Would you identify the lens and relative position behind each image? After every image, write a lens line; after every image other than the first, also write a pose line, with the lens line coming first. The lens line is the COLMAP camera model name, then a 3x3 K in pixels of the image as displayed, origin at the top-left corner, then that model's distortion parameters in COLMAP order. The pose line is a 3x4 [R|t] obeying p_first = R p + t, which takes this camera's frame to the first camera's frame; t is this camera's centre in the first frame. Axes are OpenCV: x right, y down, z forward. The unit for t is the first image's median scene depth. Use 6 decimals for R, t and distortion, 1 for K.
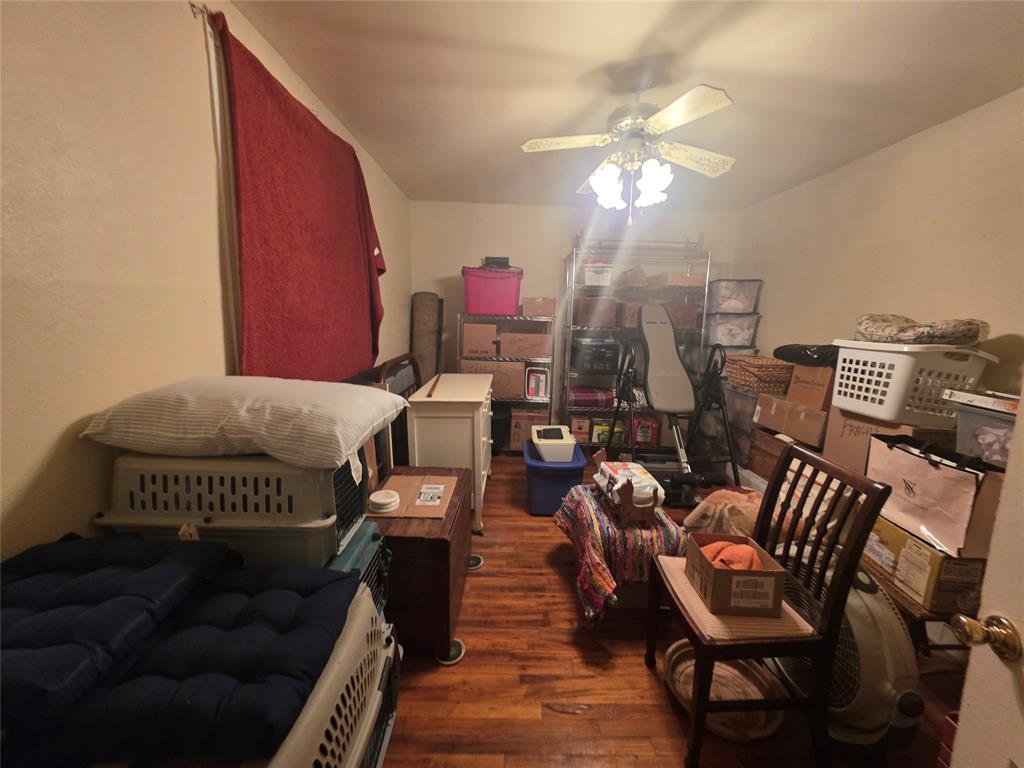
lens RADIAL K [[405.6, 0, 514.9], [0, 405.6, 378.1], [0, 0, 1]] dist [0.003725, -0.000507]
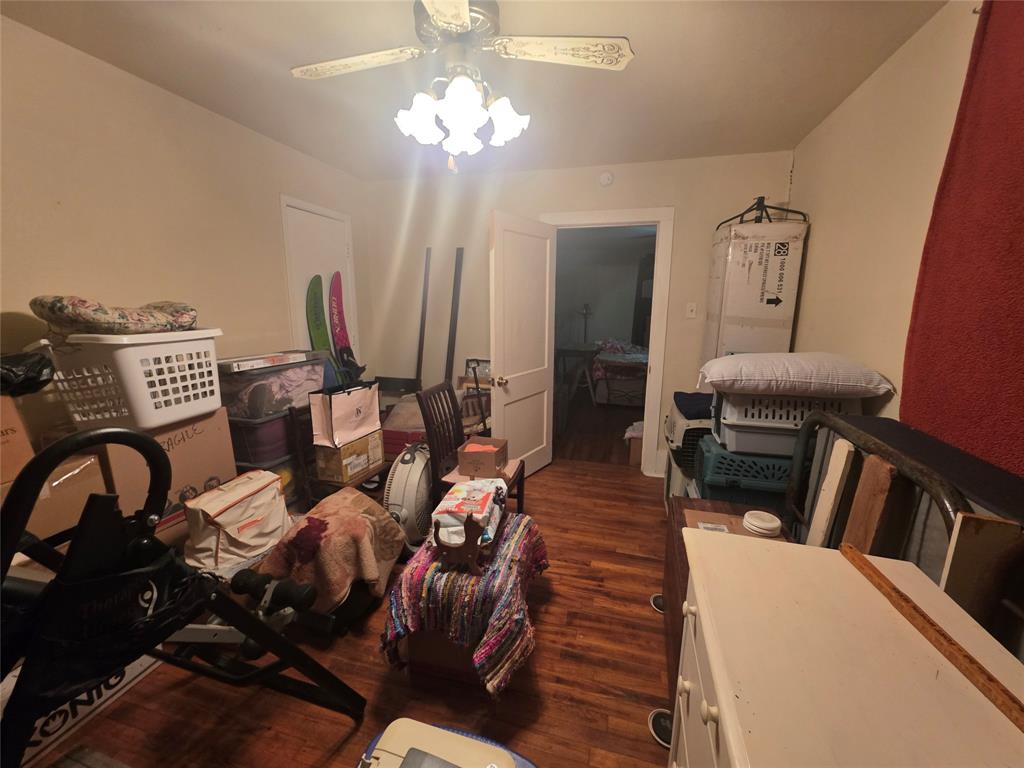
lens RADIAL K [[405.6, 0, 514.4], [0, 405.6, 386.5], [0, 0, 1]] dist [0.003725, -0.000507]
pose [[-0.960765, -0.077163, 0.266416, -0.009984], [0.024707, 0.932895, 0.359299, -0.271541], [-0.276263, 0.351784, -0.894386, 1.634417]]
